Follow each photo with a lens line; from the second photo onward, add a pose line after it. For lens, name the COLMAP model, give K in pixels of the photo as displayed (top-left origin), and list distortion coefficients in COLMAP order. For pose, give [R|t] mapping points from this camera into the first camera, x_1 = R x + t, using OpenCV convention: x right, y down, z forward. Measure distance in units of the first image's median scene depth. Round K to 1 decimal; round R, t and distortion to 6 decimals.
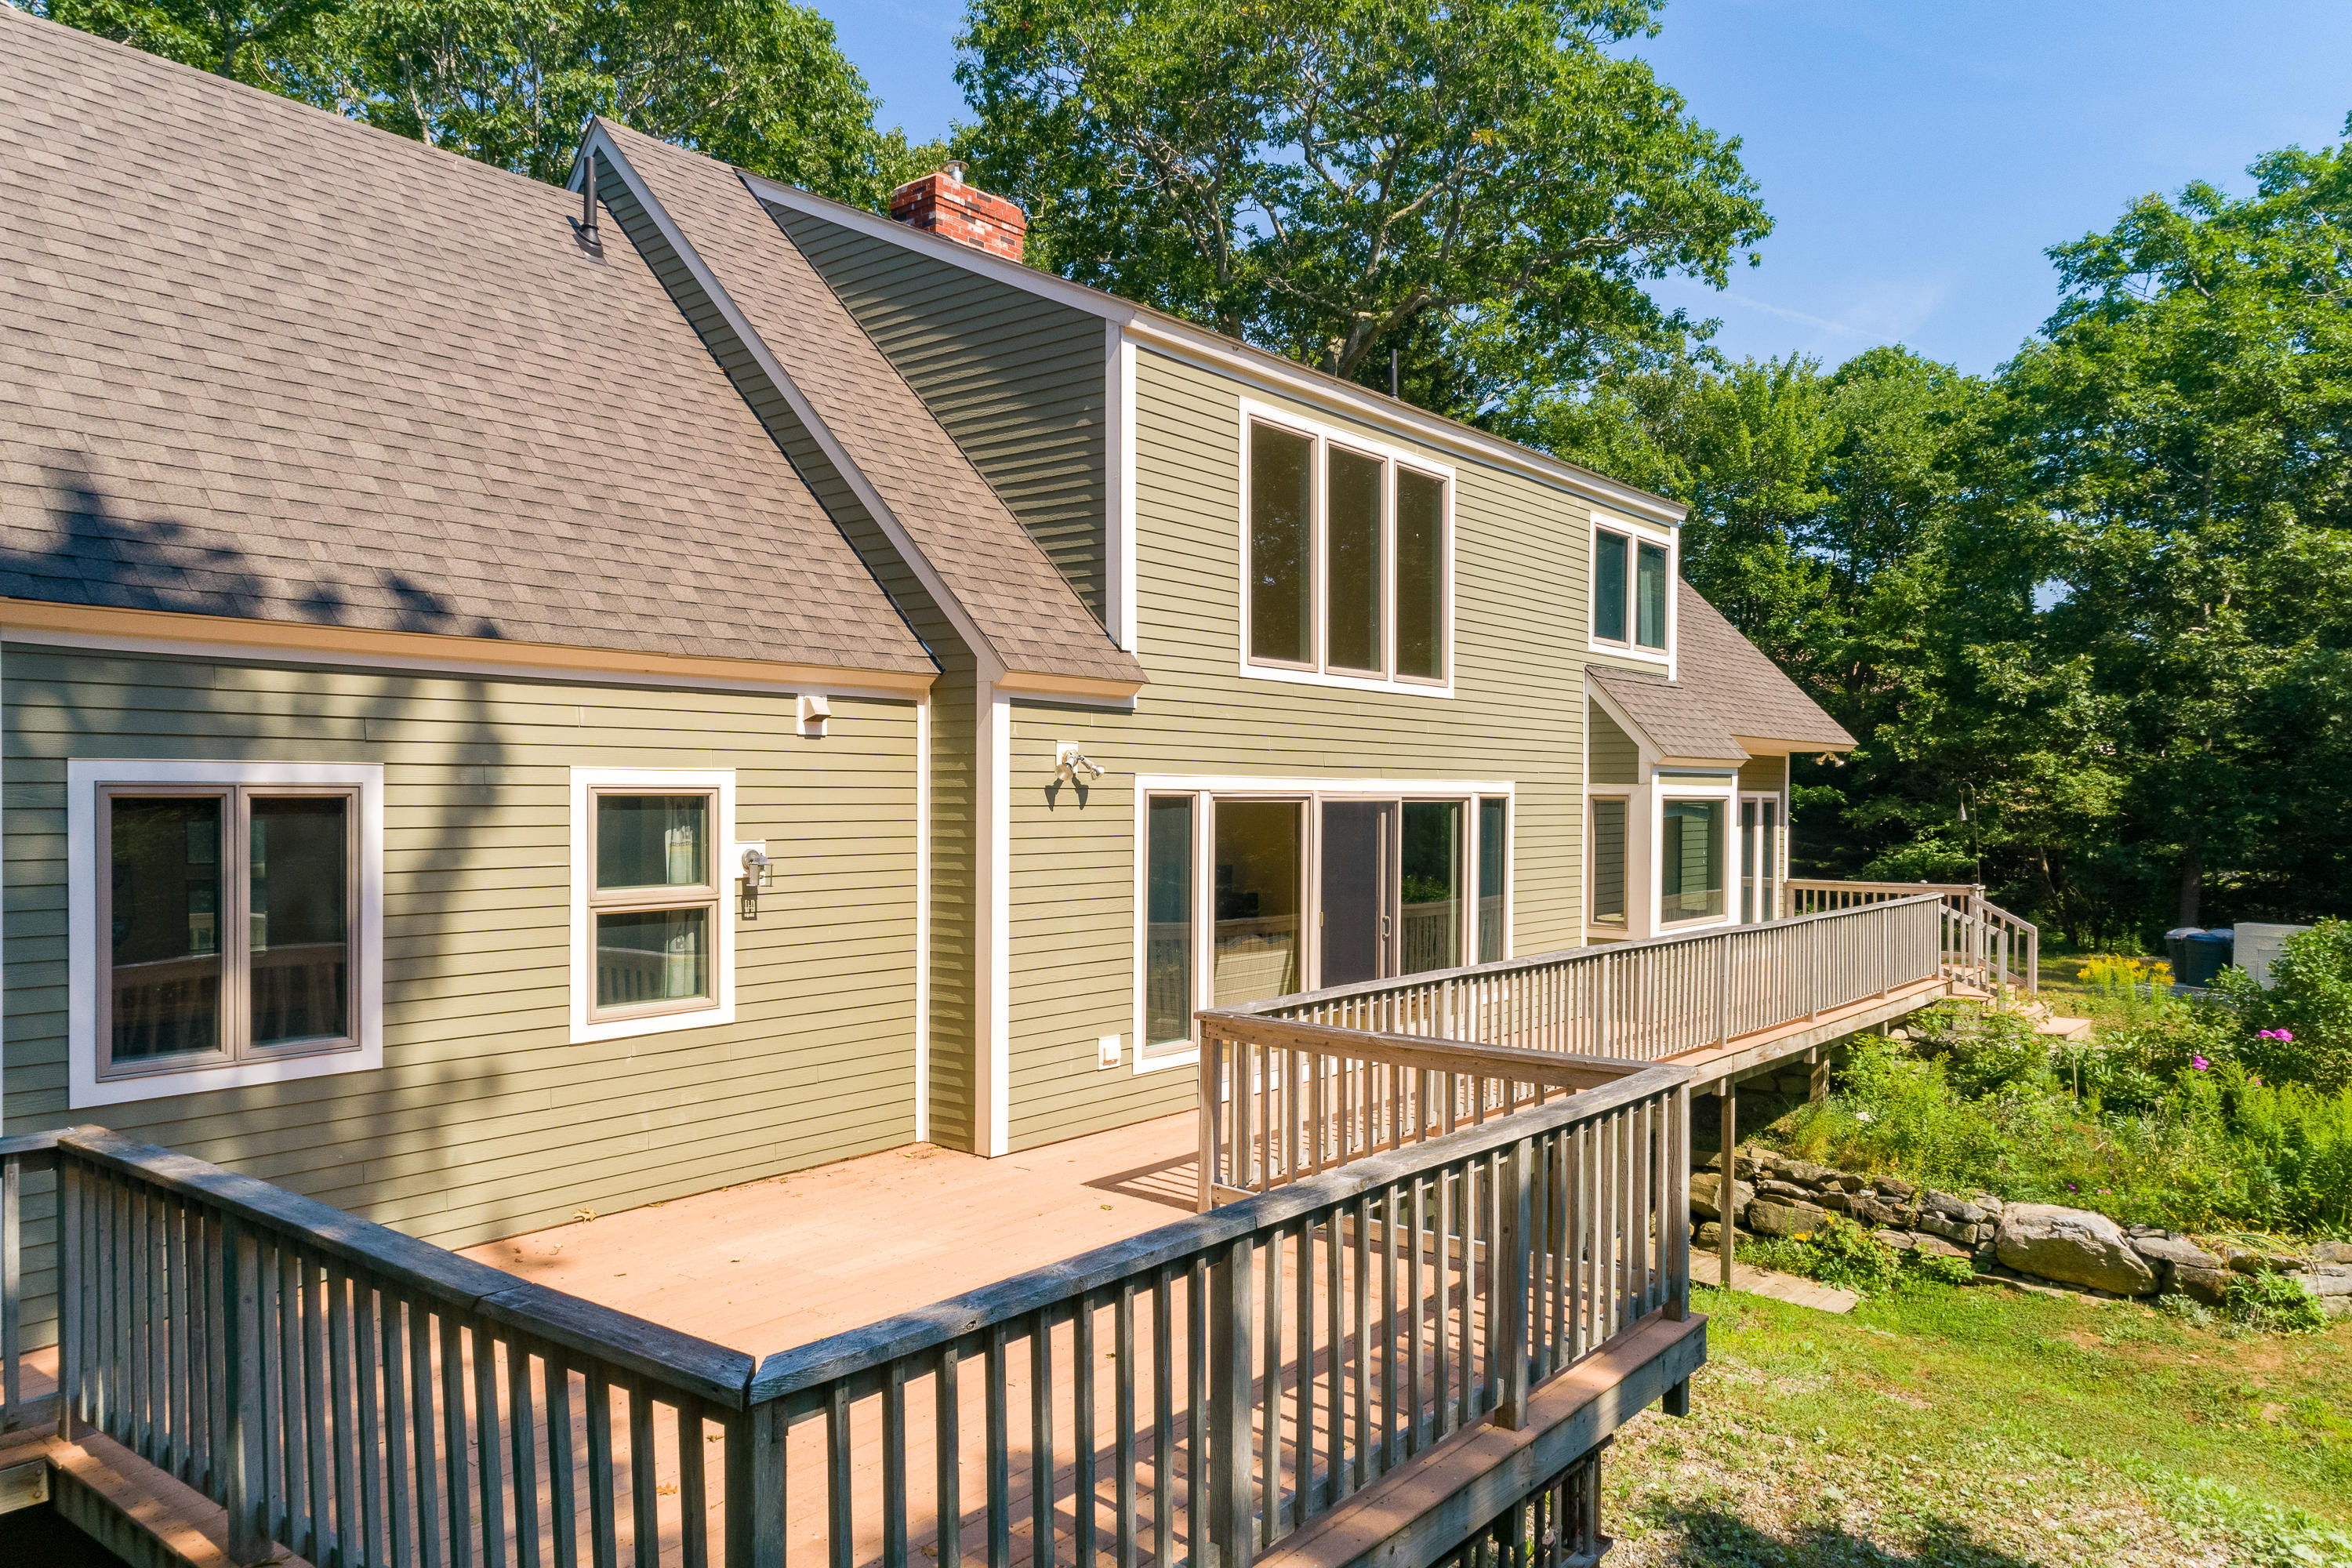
lens RADIAL K [[1609.2, 0, 1181.4], [0, 1609.2, 789.9], [0, 0, 1]] dist [0.030493, 0.003127]
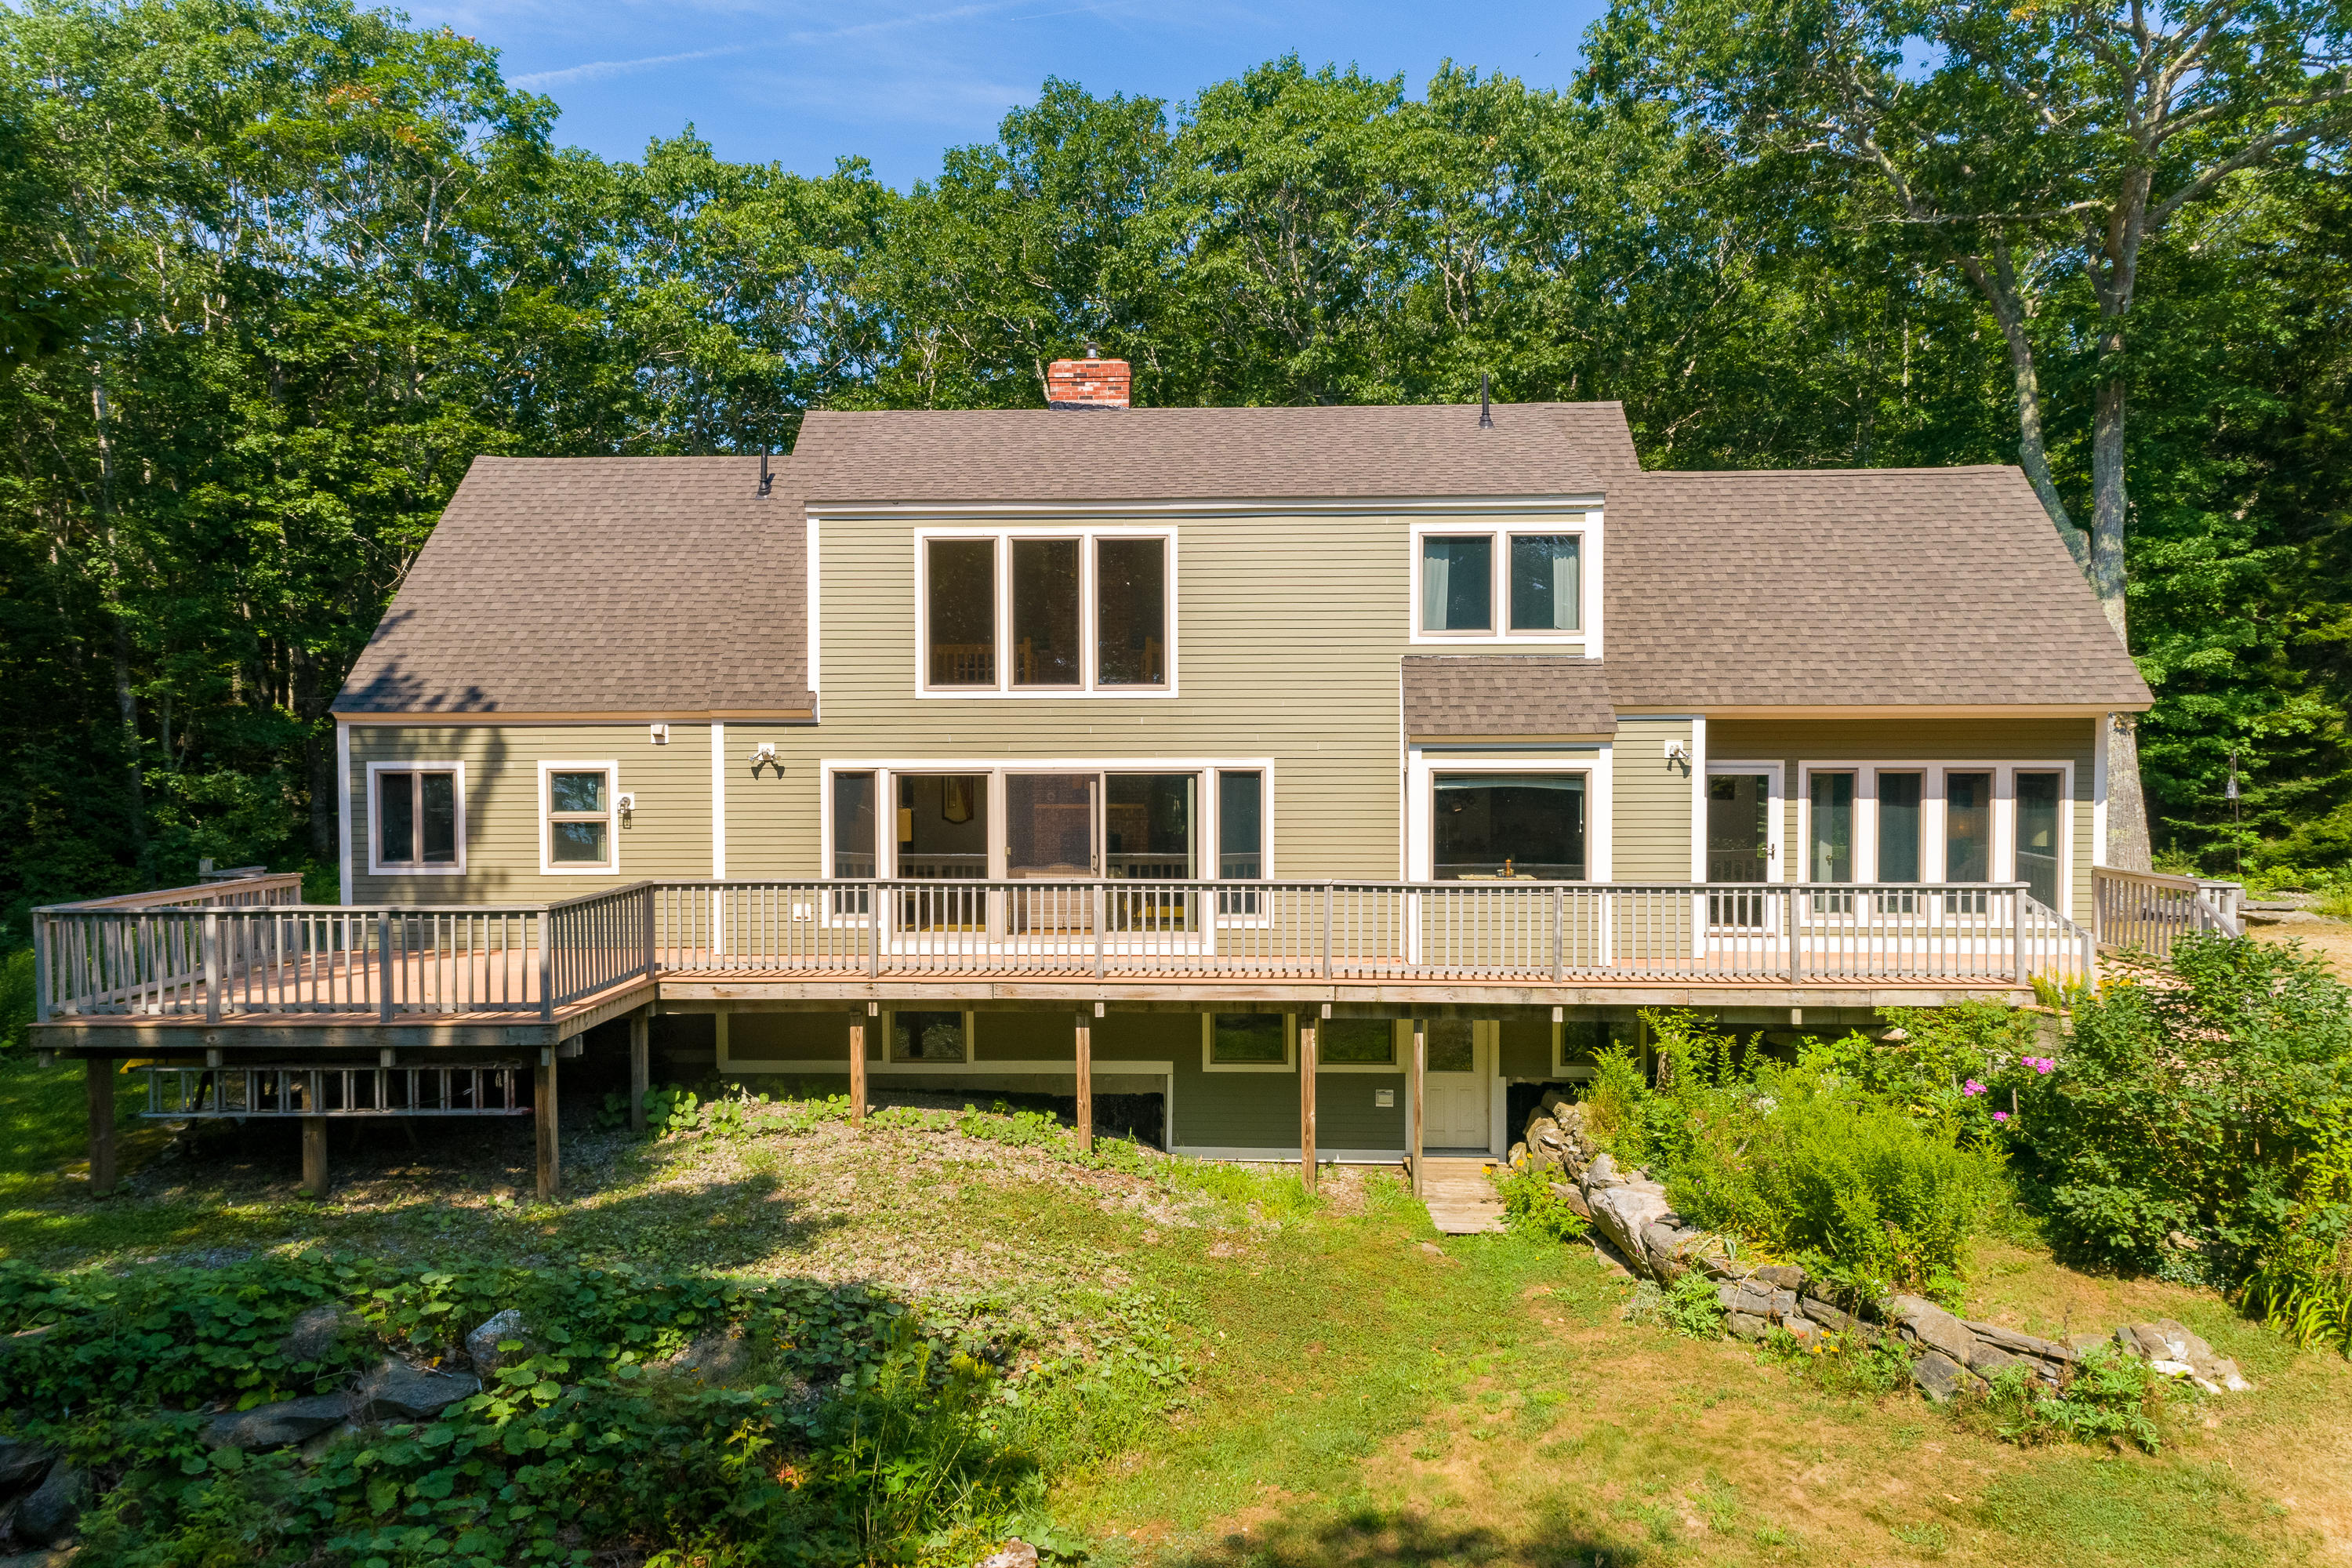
lens RADIAL K [[1572.0, 0, 1176.0], [0, 1572.0, 784.0], [0, 0, 1]] dist [0.022869, 0.006889]
pose [[0.594064, 0.013584, -0.804303, 1.294990], [0.008345, 0.999700, 0.023048, -0.015917], [0.804374, -0.020403, 0.593772, 0.225985]]
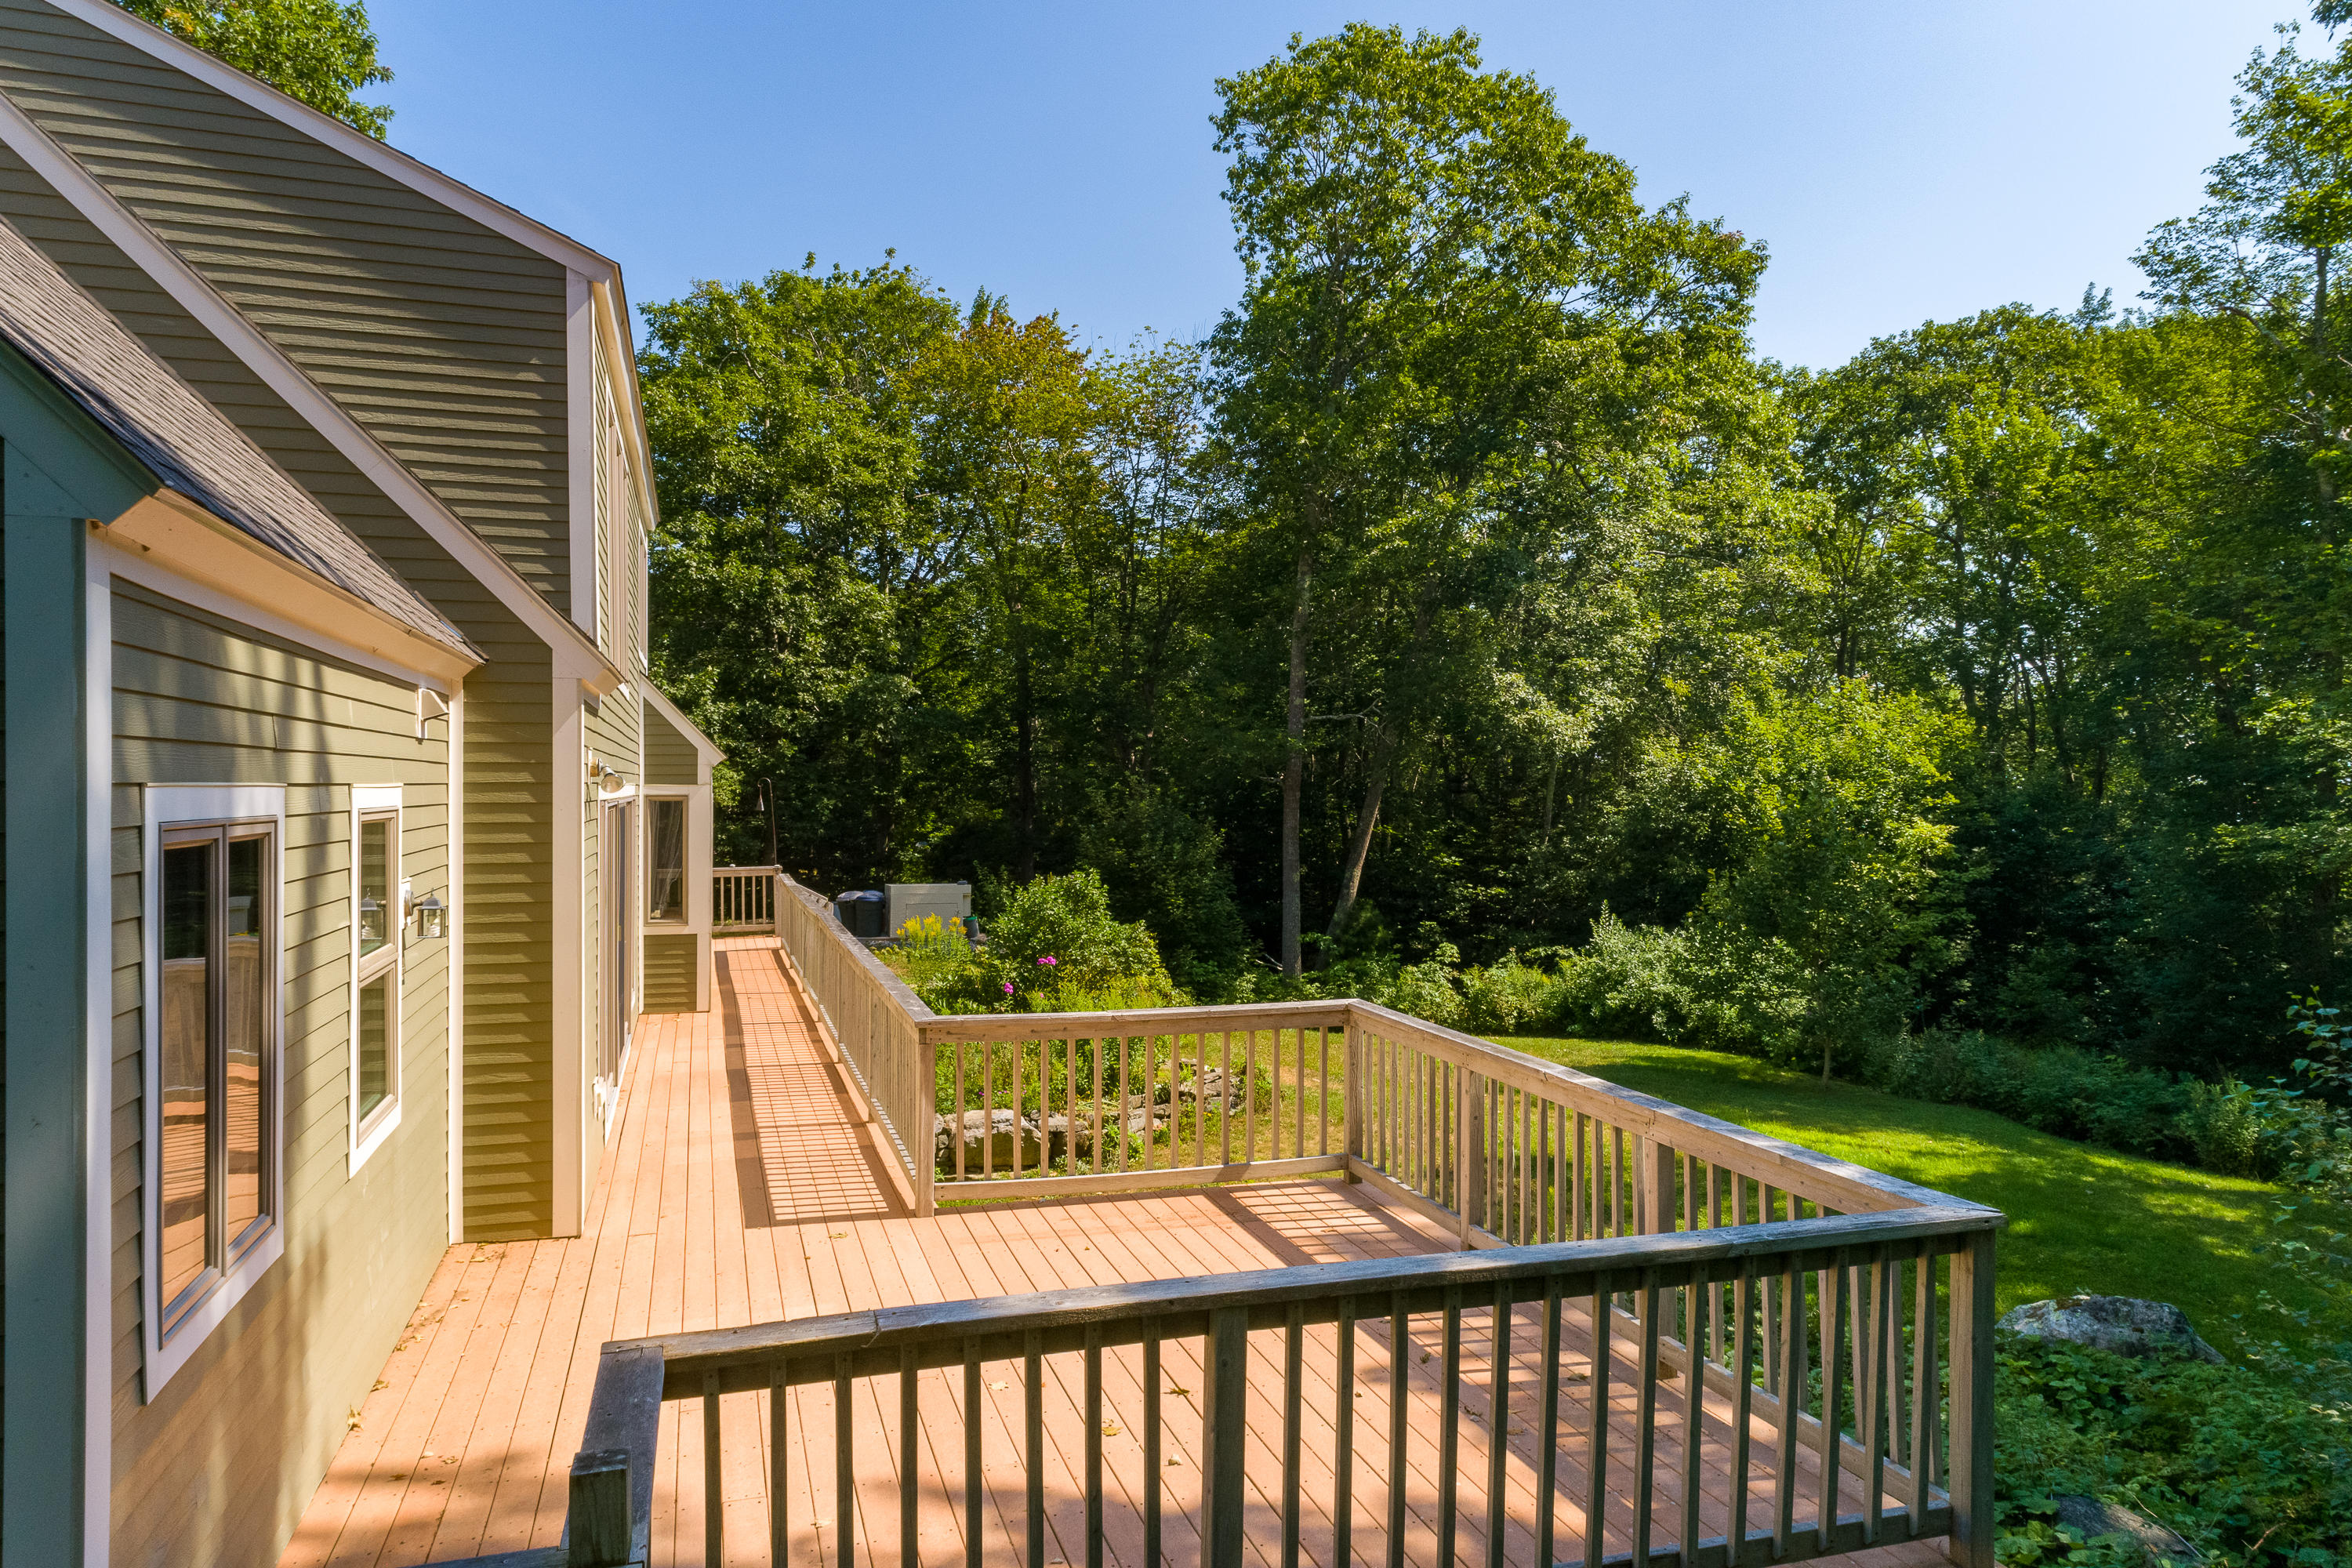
lens RADIAL K [[1572.0, 0, 1176.0], [0, 1572.0, 784.0], [0, 0, 1]] dist [0.022869, 0.006889]
pose [[0.564478, -0.008279, 0.825406, -0.461136], [0.004352, 0.999966, 0.007054, -0.011778], [-0.825436, -0.000390, 0.564495, 0.193203]]
